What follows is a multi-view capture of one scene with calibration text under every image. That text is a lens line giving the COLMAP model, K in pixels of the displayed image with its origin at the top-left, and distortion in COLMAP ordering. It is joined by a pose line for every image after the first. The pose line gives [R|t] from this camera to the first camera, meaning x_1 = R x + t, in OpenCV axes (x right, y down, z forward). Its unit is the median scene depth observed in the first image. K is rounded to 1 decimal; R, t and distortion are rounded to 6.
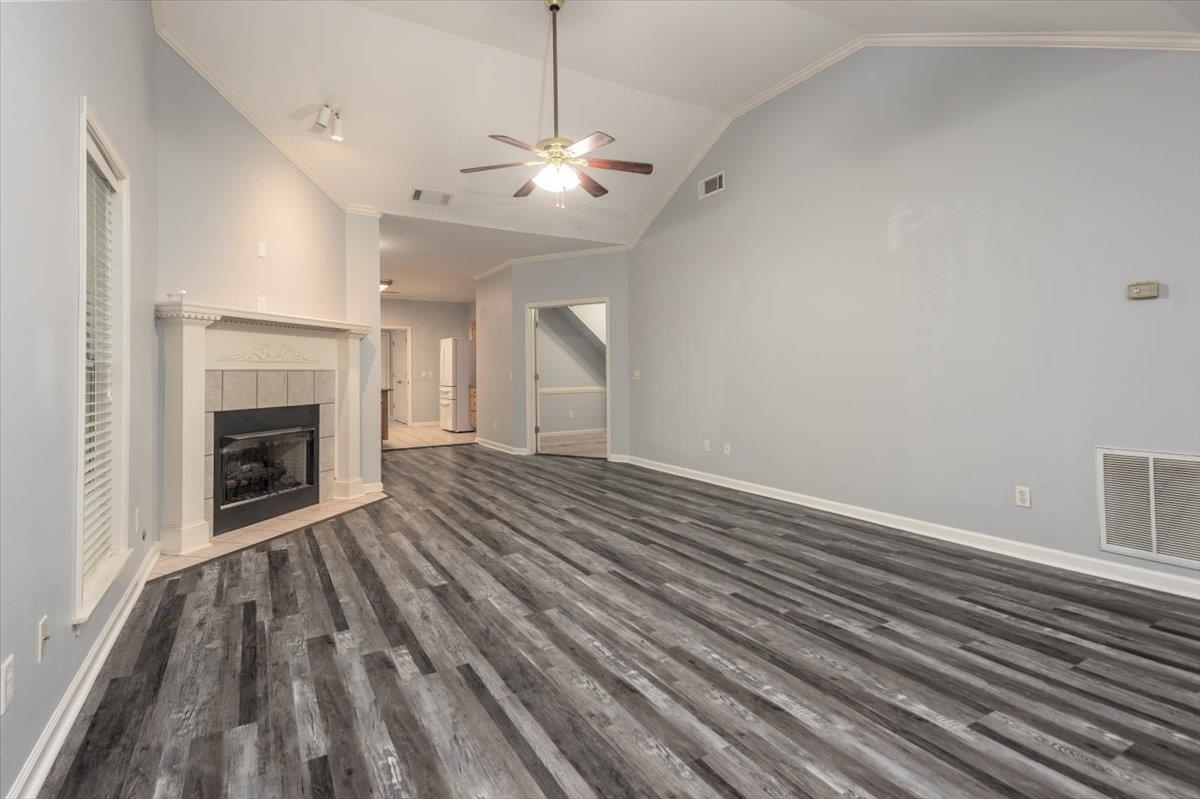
lens RADIAL K [[587.8, 0, 592.2], [0, 587.8, 364.0], [0, 0, 1]] dist [0.050280, -0.021954]
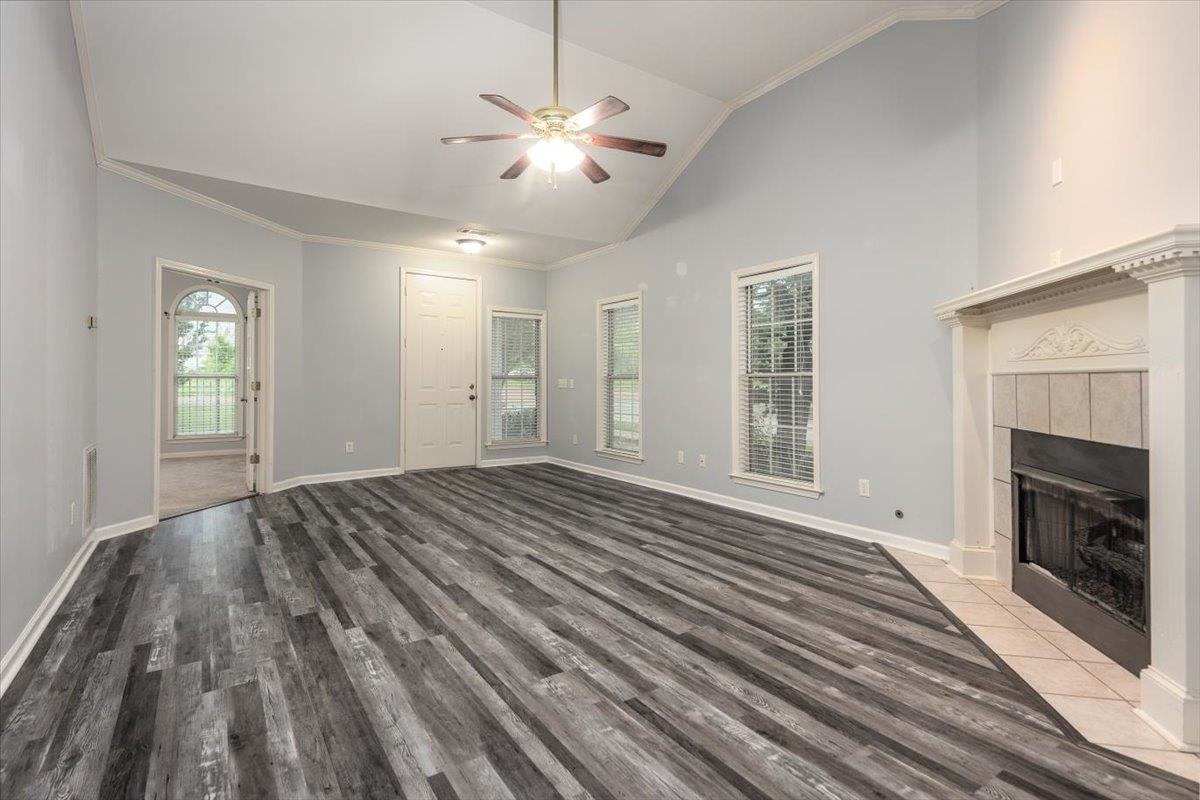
lens RADIAL K [[587.8, 0, 592.2], [0, 587.8, 364.5], [0, 0, 1]] dist [0.050280, -0.021954]
pose [[-0.998234, 0.009175, -0.058690, -0.064184], [0.011427, 0.999207, -0.038143, 0.026229], [0.058294, -0.038746, -0.997547, 2.045781]]
